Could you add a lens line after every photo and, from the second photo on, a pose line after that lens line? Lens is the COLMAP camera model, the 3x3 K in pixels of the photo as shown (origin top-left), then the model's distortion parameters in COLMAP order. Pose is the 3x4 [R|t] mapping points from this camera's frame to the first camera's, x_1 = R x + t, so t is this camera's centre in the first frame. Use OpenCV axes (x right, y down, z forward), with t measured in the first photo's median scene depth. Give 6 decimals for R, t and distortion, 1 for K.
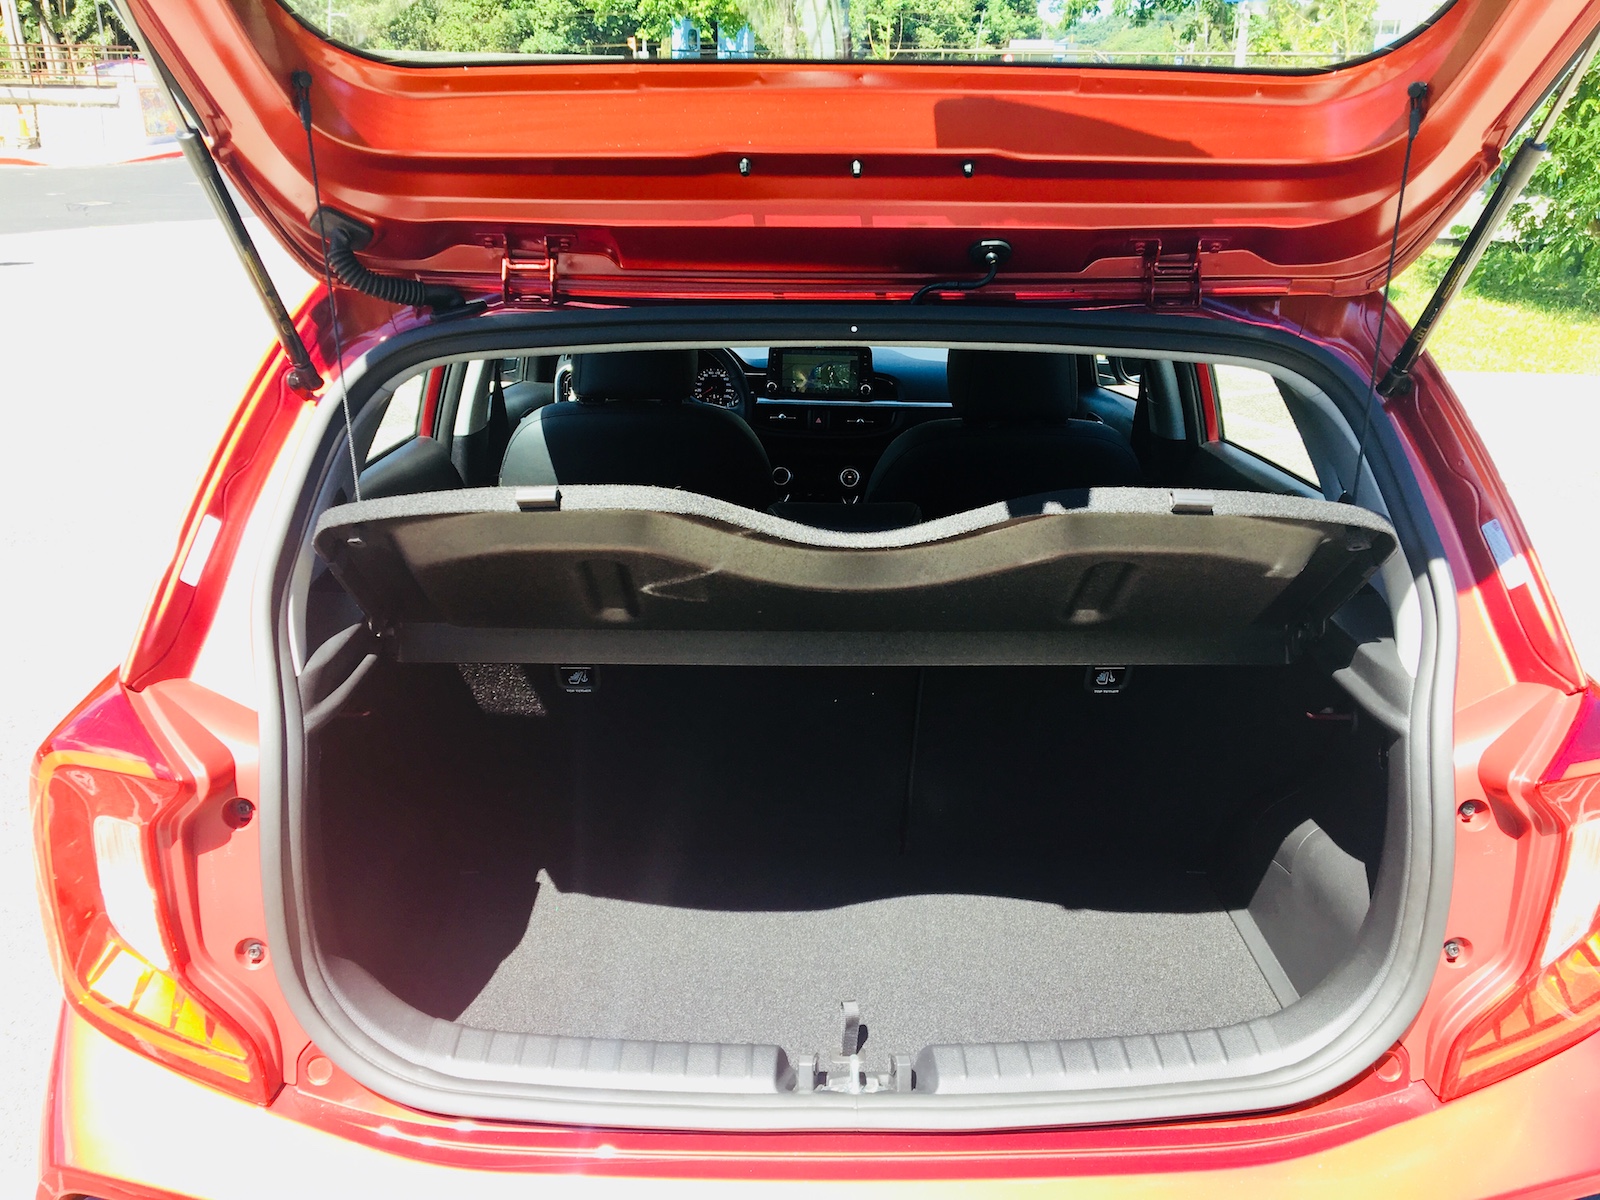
lens RADIAL K [[1352.0, 0, 799.3], [0, 1352.0, 596.7], [0, 0, 1]] dist [0.014763, -0.039713]
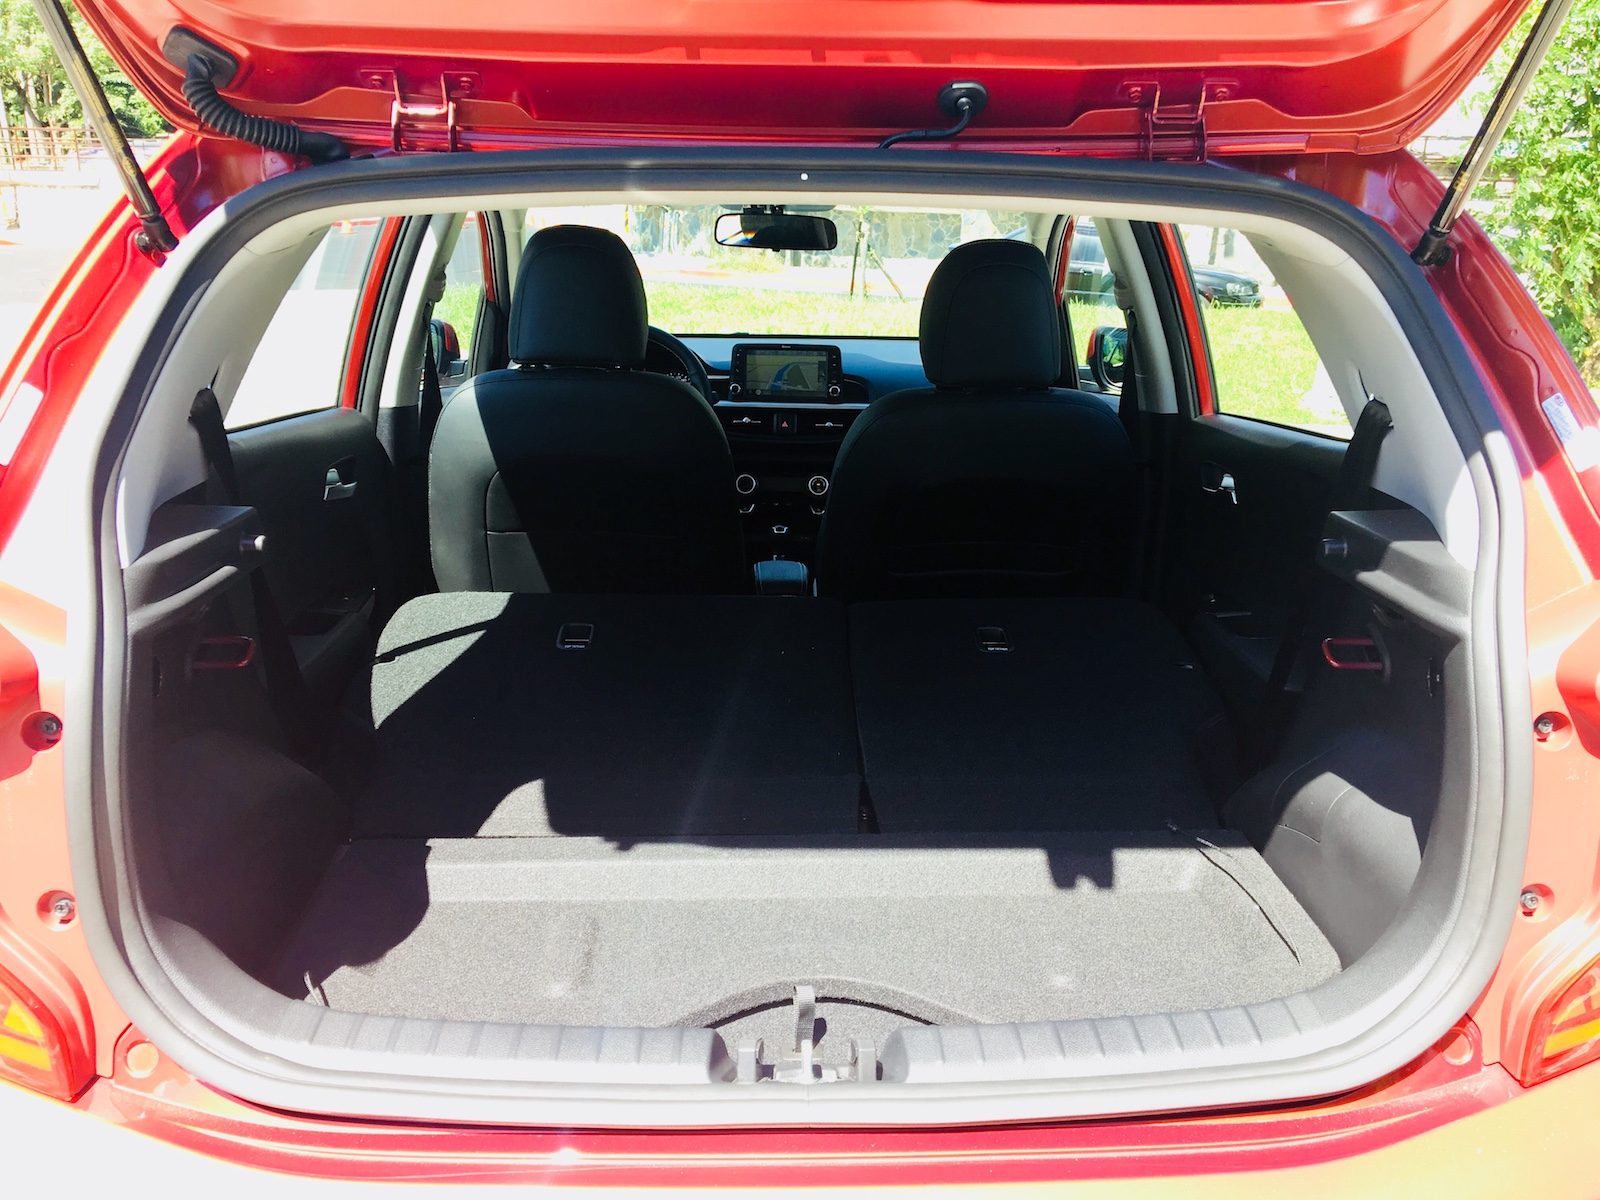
lens RADIAL K [[1352.0, 0, 800.7], [0, 1352.0, 600.6], [0, 0, 1]] dist [0.014763, -0.039713]
pose [[0.999866, -0.003182, 0.016075, 0.024910], [0.004121, 0.998265, -0.058742, 0.122502], [-0.015860, 0.058800, 0.998144, 0.169130]]
